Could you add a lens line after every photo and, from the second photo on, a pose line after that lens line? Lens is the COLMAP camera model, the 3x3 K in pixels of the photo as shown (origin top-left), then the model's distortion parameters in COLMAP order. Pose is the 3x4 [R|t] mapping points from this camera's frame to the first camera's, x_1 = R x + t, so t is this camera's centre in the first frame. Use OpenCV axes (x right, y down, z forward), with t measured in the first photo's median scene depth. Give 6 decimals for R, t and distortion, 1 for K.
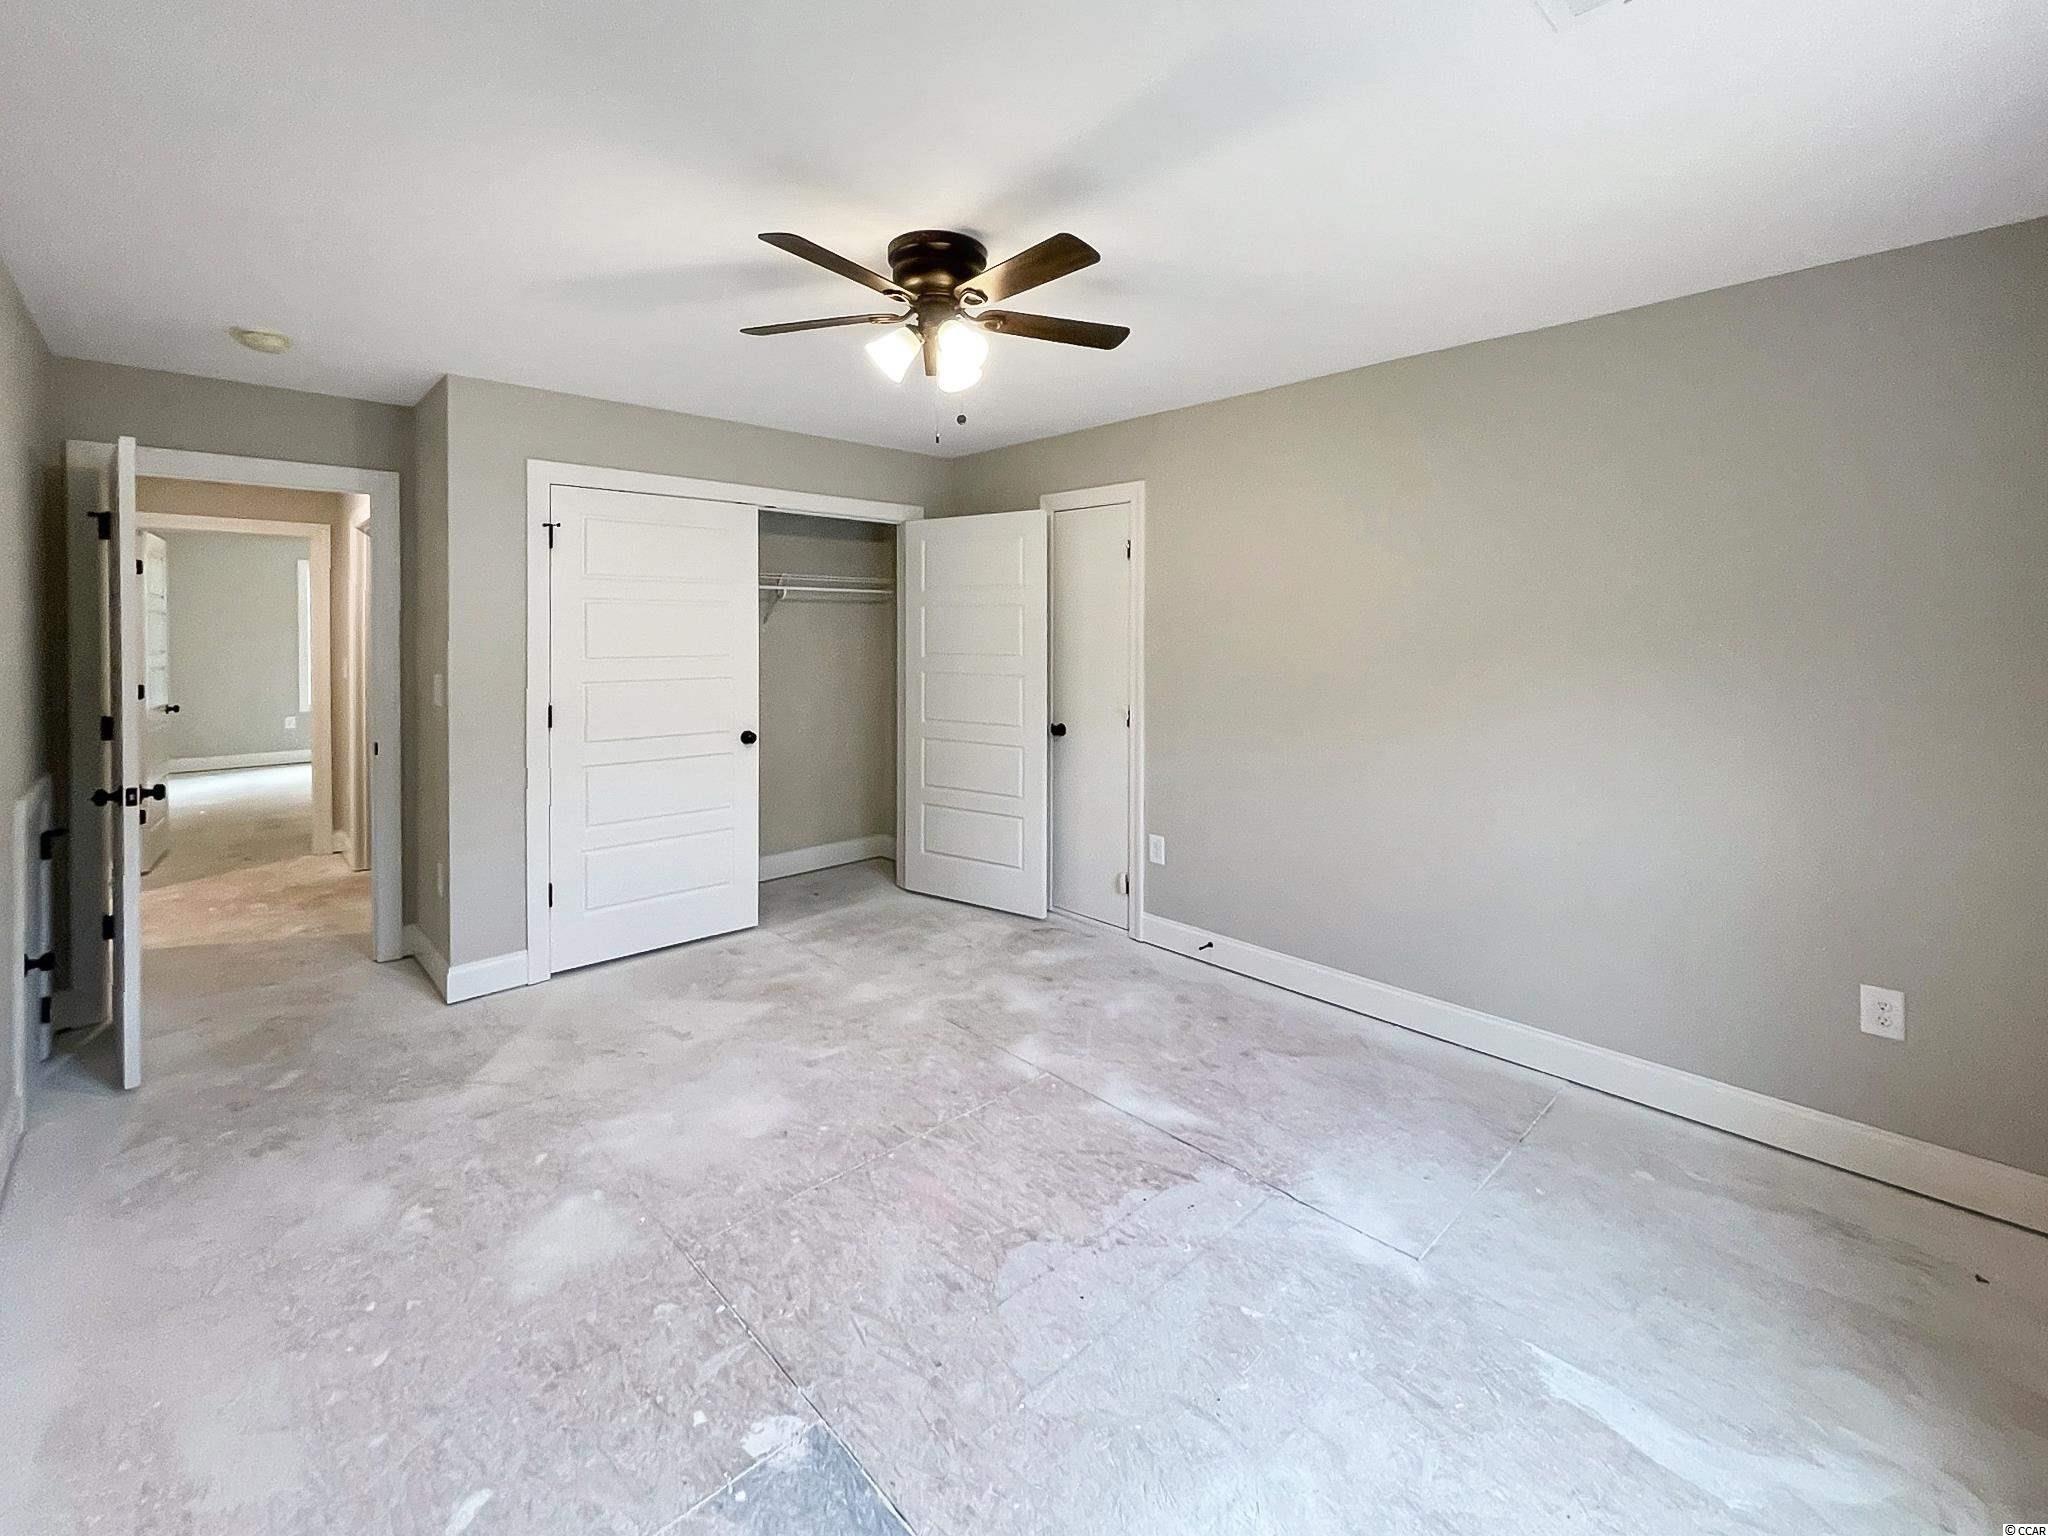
lens RADIAL K [[869.9, 0, 1023.3], [0, 869.9, 713.7], [0, 0, 1]] dist [0.000101, 0.000503]
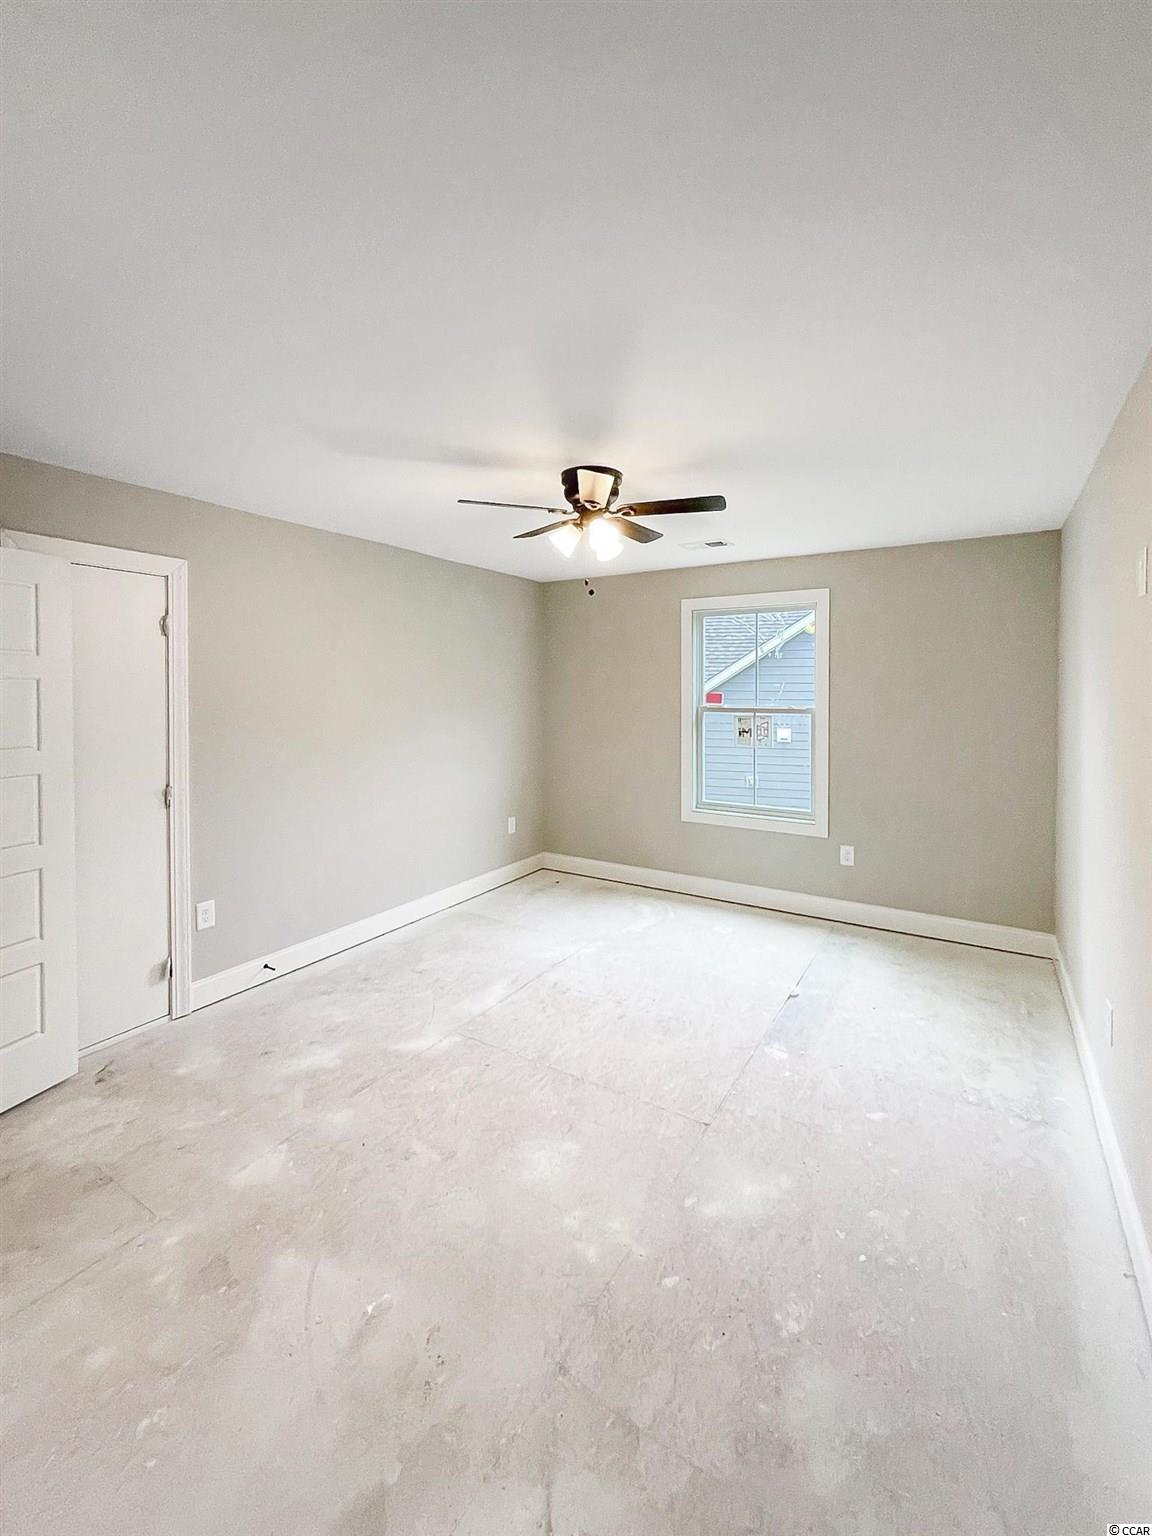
lens RADIAL K [[652.5, 0, 576.0], [0, 652.5, 768.0], [0, 0, 1]] dist [0.000101, 0.000503]
pose [[-0.249193, -0.118166, 0.961218, -0.908250], [0.090053, 0.985401, 0.144485, -0.121692], [-0.964258, 0.122565, -0.234913, 0.950178]]
